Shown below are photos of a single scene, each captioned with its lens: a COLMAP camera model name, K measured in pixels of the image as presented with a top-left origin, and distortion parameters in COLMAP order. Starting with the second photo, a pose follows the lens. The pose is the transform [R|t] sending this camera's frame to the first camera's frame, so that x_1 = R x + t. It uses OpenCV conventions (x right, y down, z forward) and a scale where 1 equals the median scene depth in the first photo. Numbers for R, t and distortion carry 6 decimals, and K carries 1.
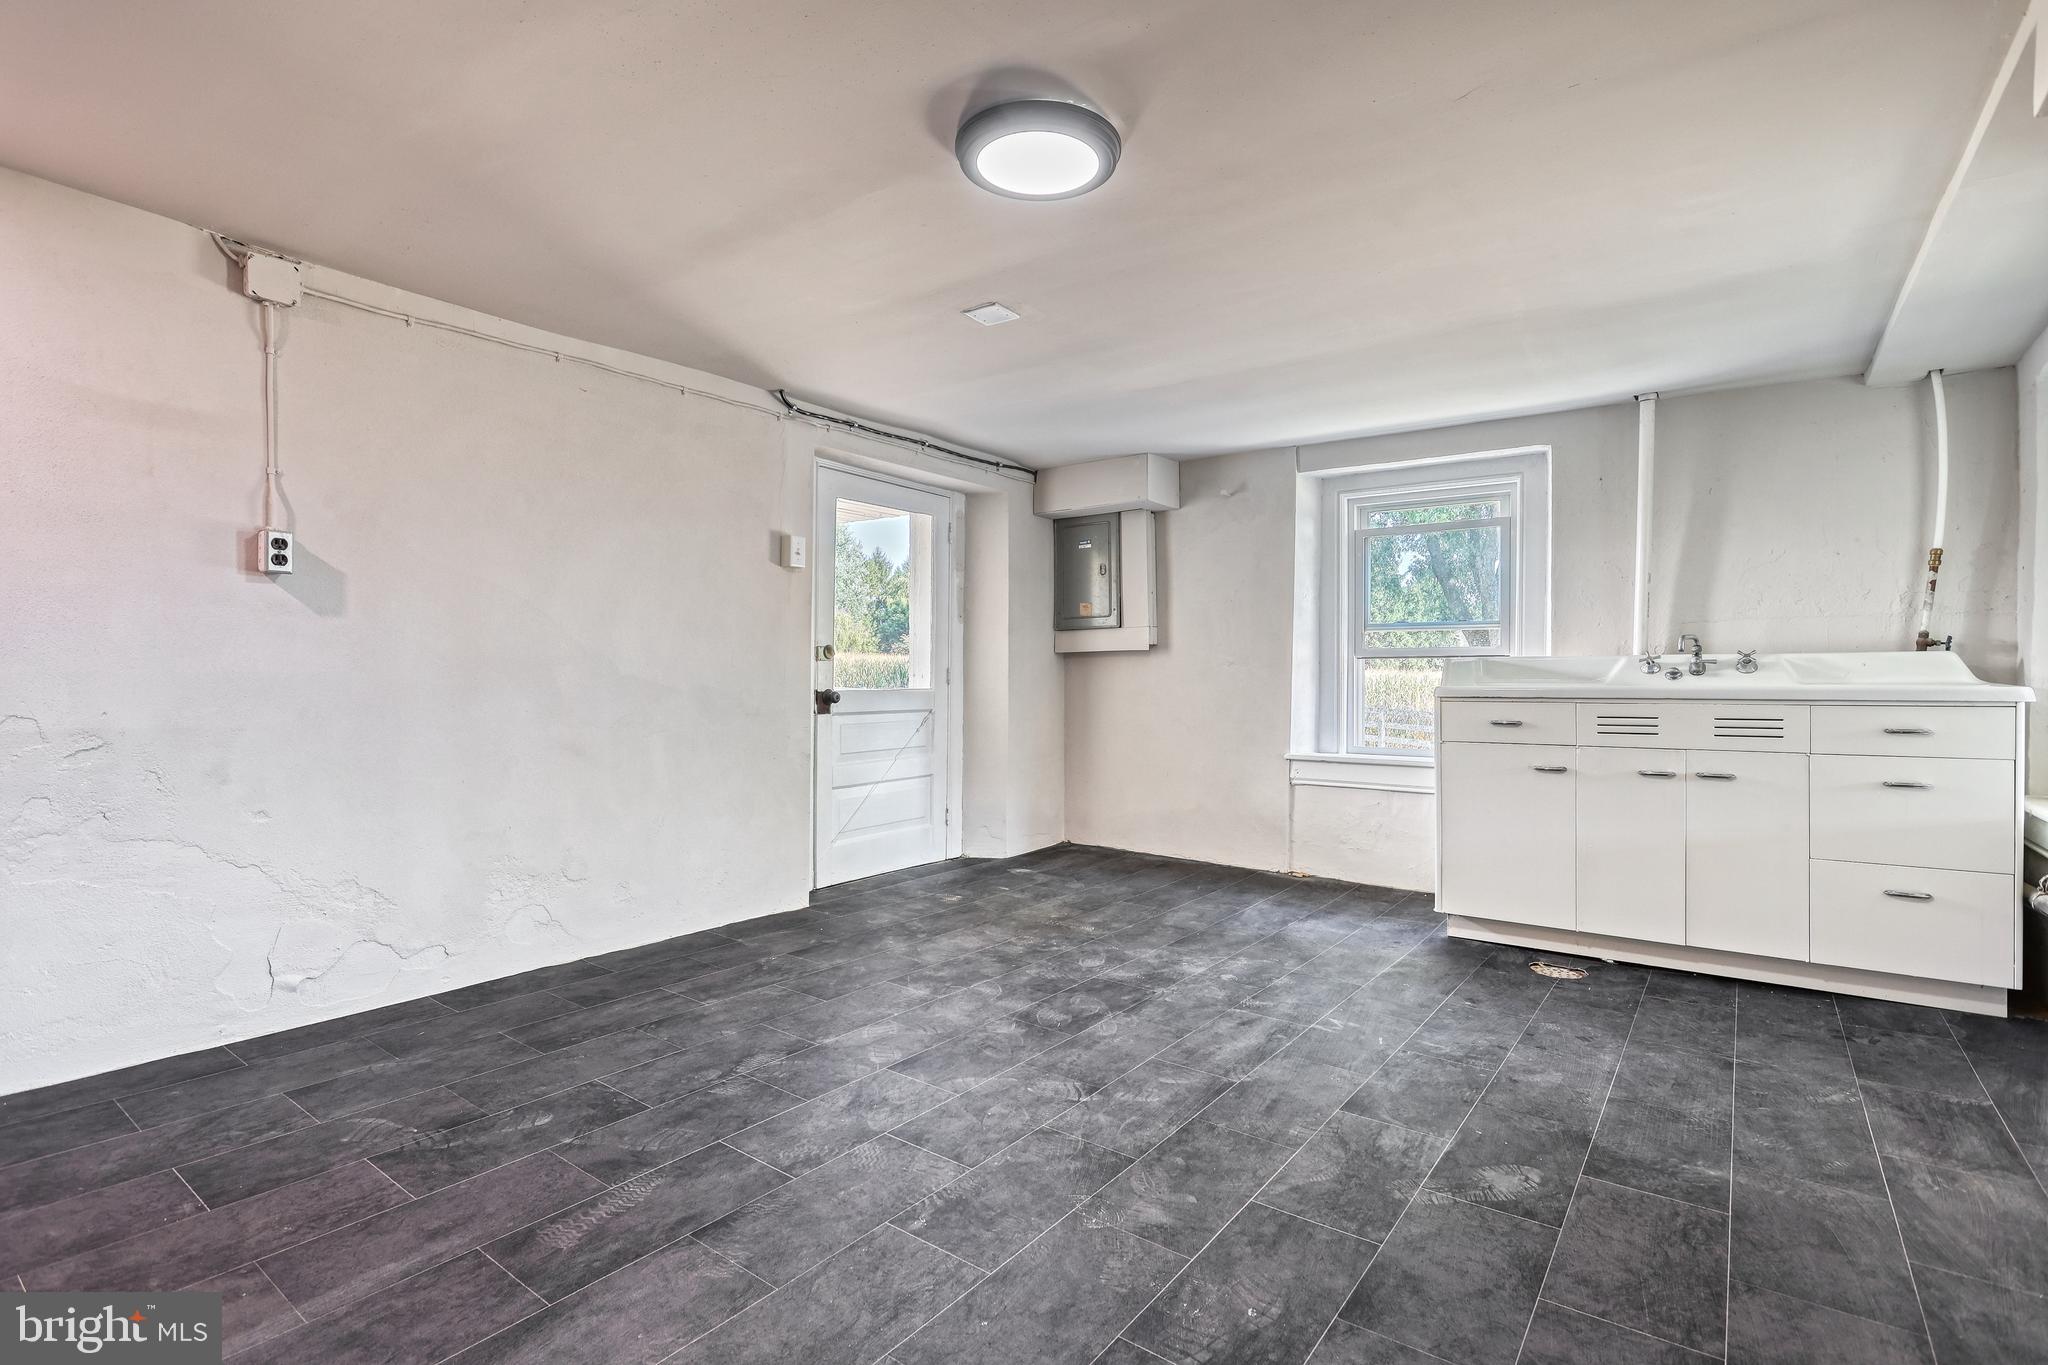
lens RADIAL K [[968.0, 0, 1024.4], [0, 968.0, 680.7], [0, 0, 1]] dist [-0.007676, 0.005184]
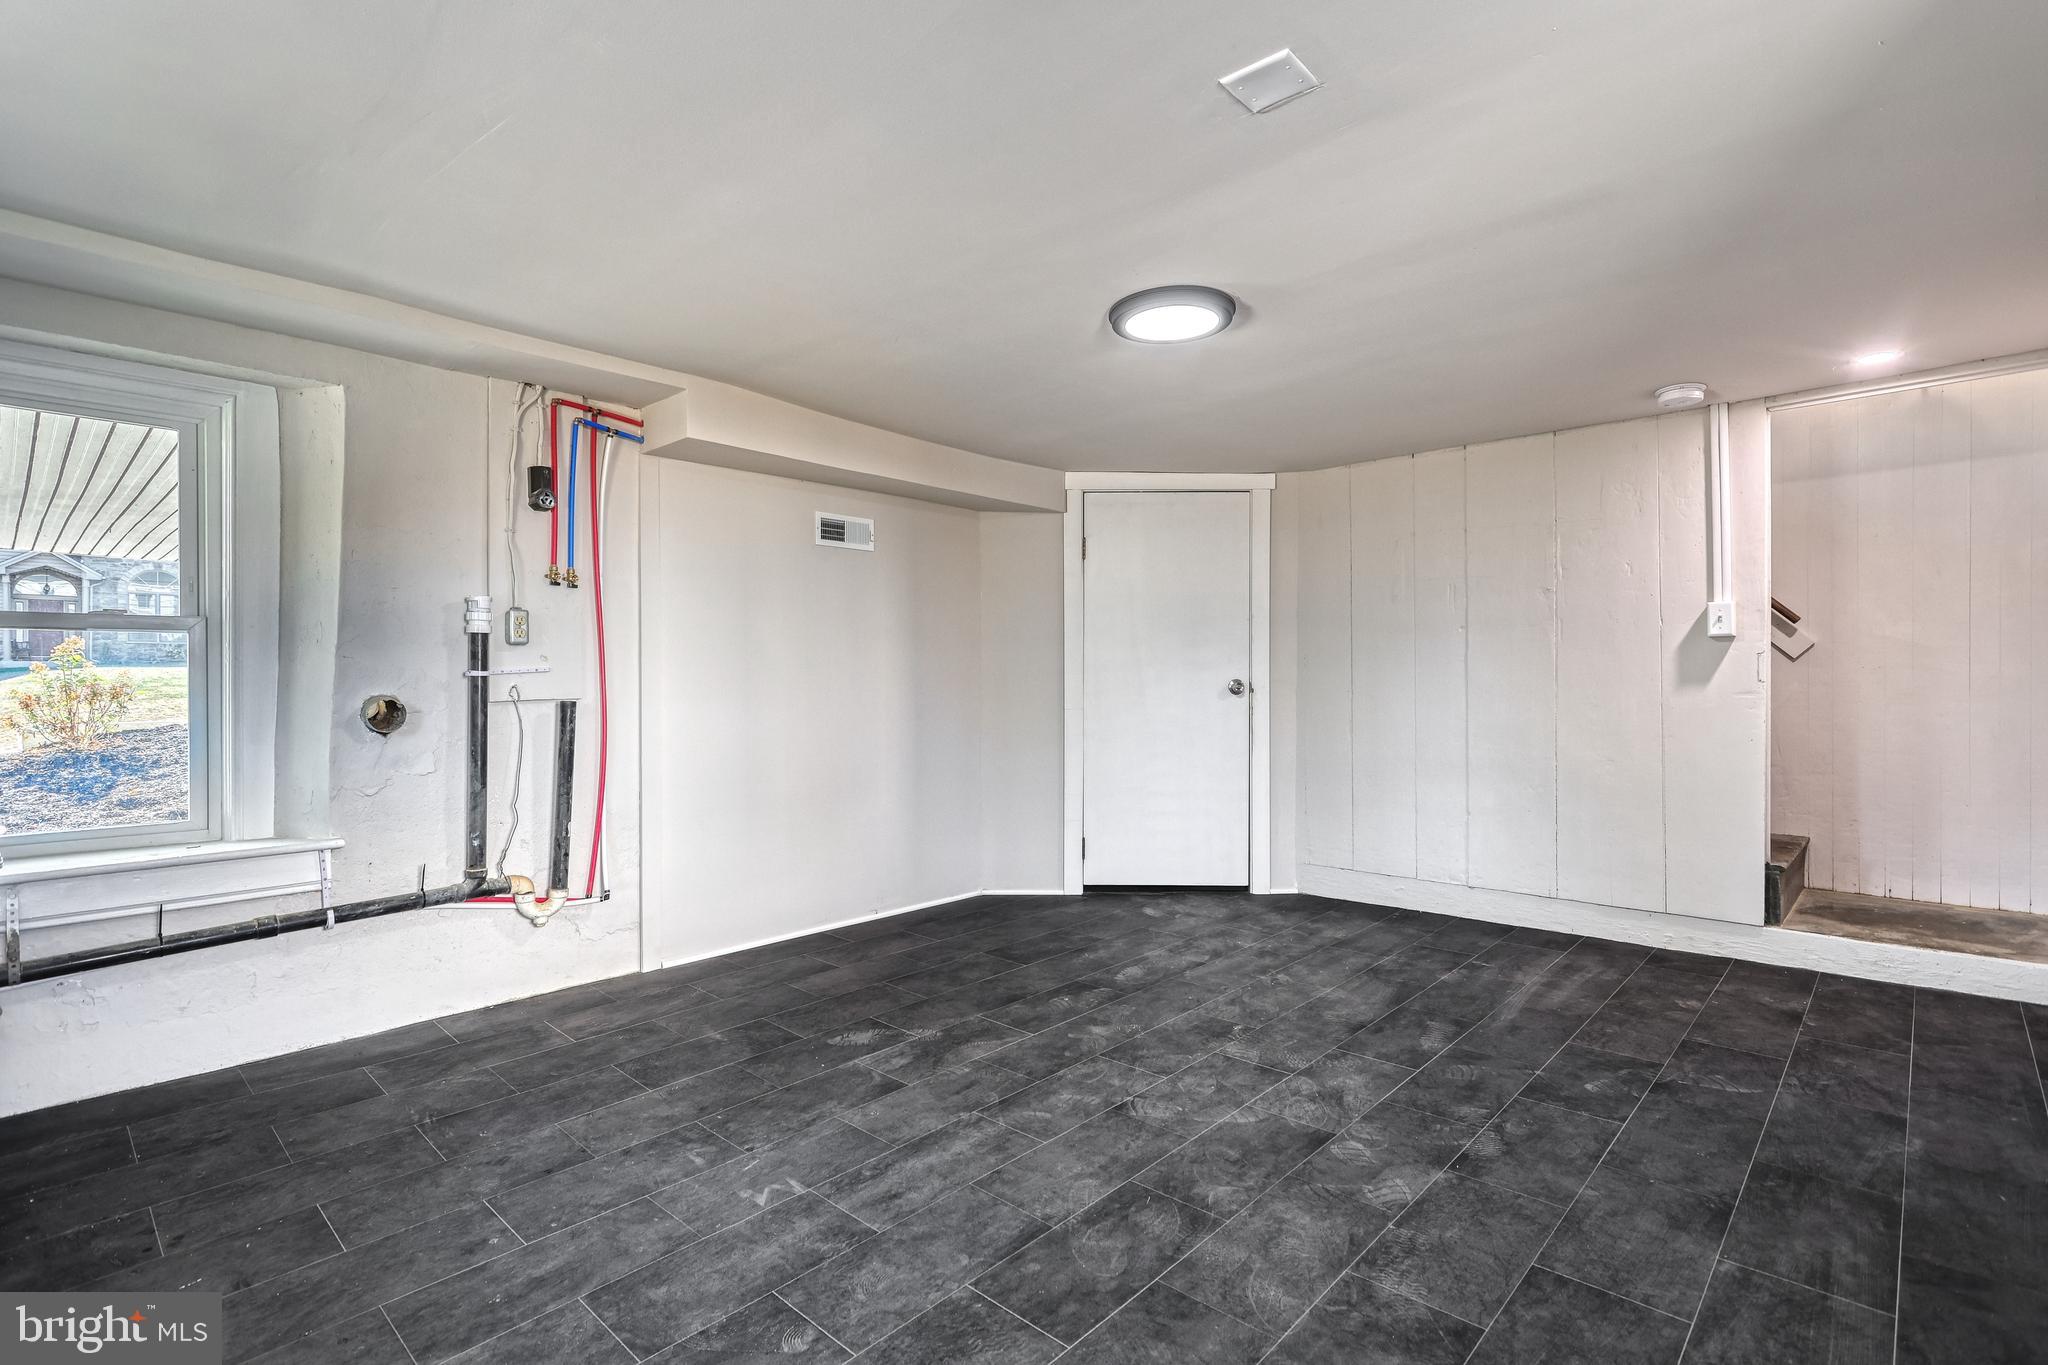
lens RADIAL K [[968.0, 0, 1024.4], [0, 968.0, 680.7], [0, 0, 1]] dist [-0.007676, 0.005184]
pose [[-0.993652, -0.001282, 0.112489, 0.050122], [-0.000251, 0.999958, 0.009173, -0.045556], [-0.112496, 0.009087, -0.993611, 1.843543]]
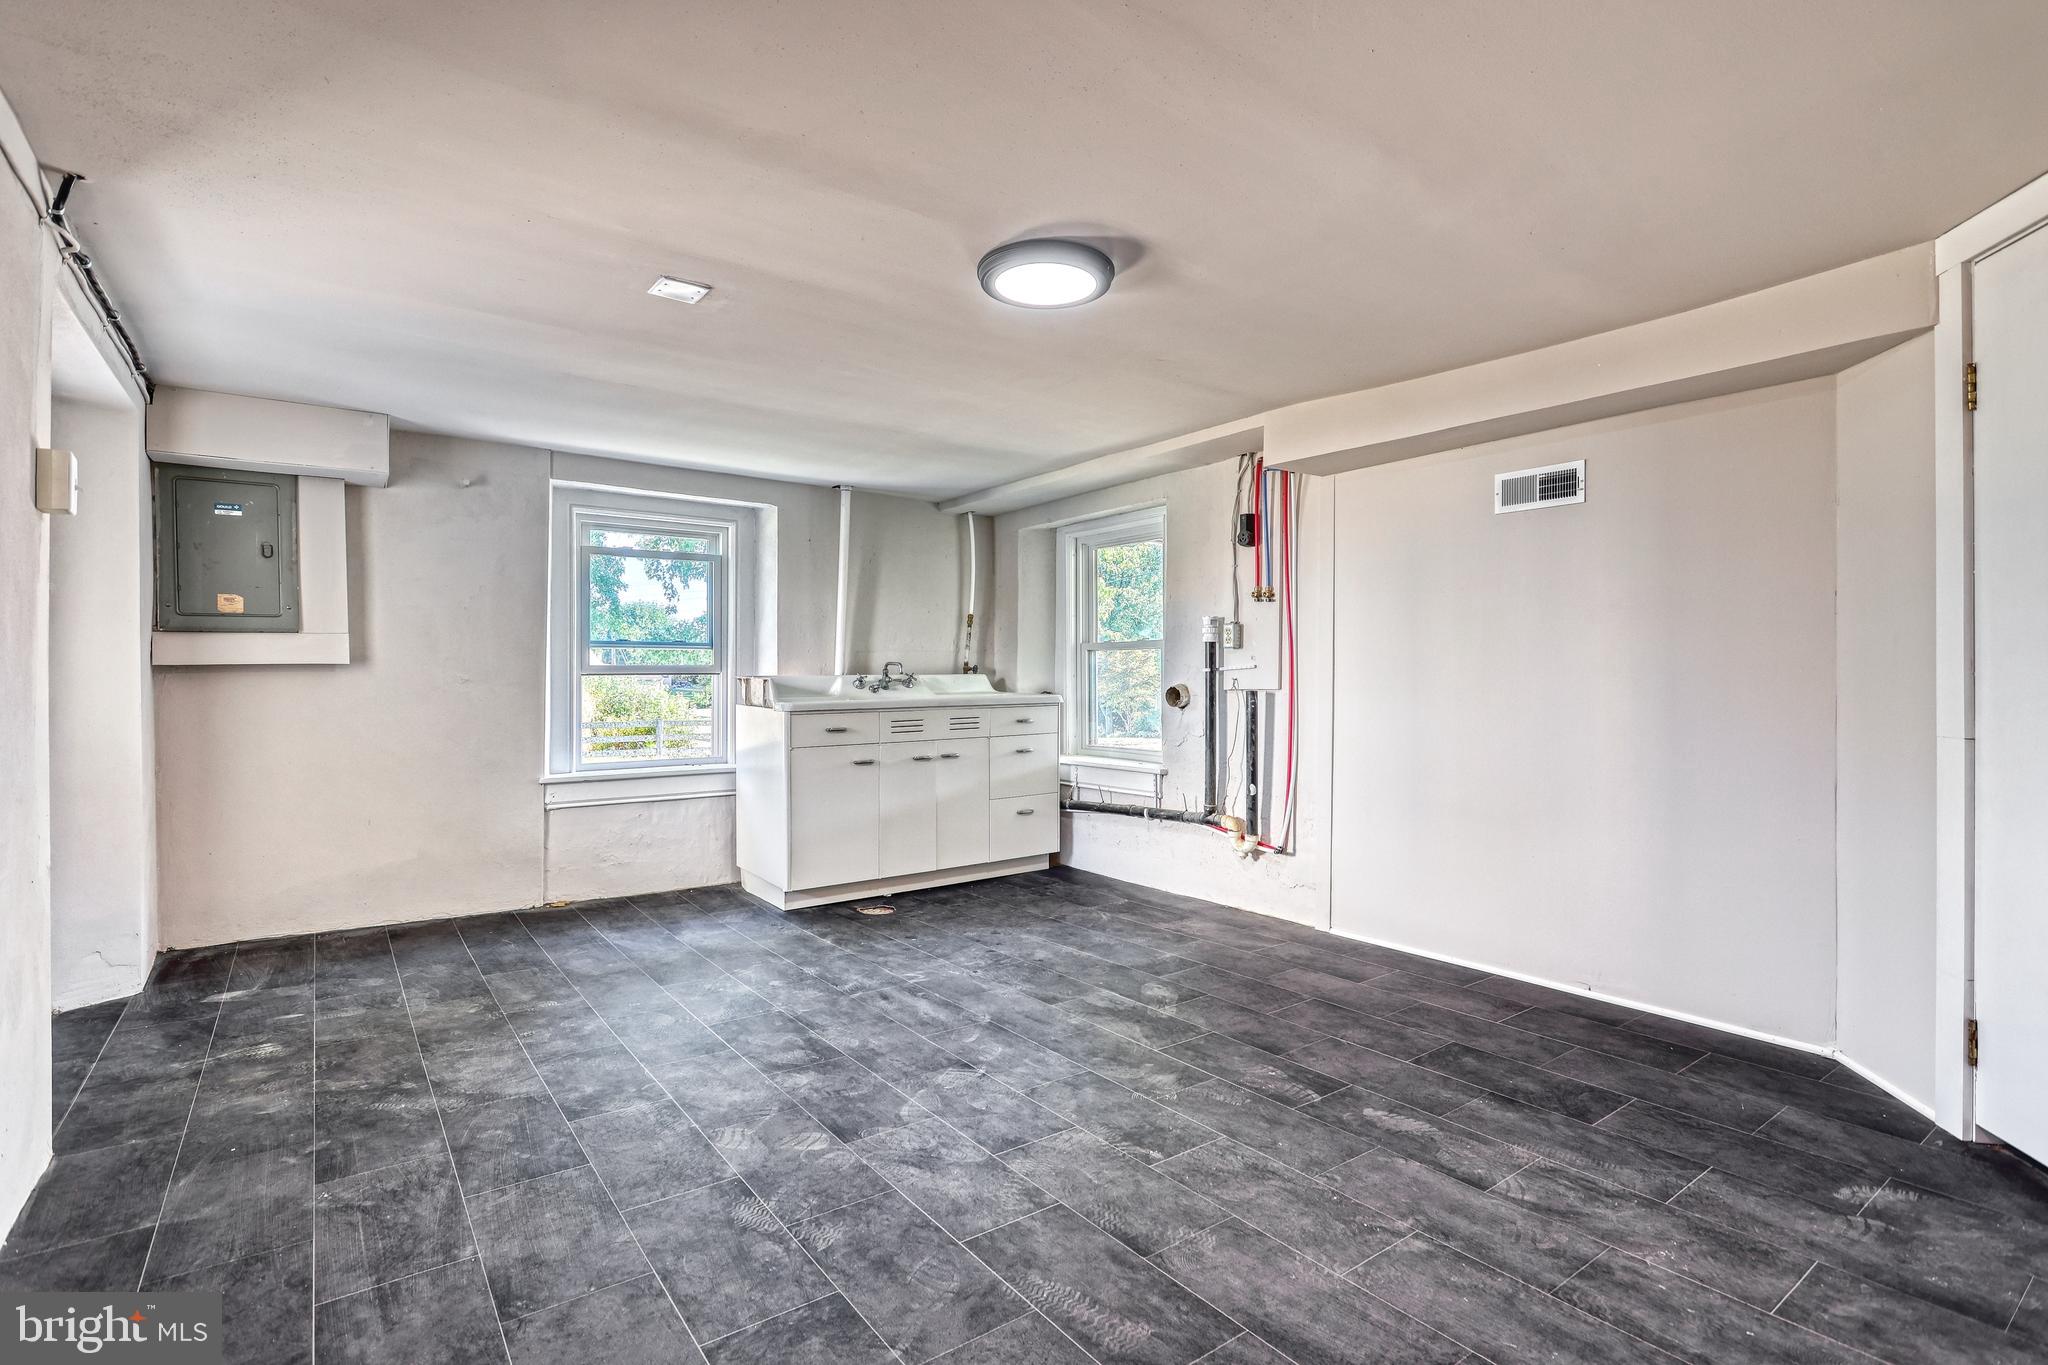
lens RADIAL K [[968.0, 0, 1024.4], [0, 968.0, 680.7], [0, 0, 1]] dist [-0.007676, 0.005184]
pose [[0.290947, -0.008586, 0.956701, -0.903982], [0.008687, 0.999942, 0.006332, -0.037752], [-0.956700, 0.006469, 0.291005, 0.535297]]
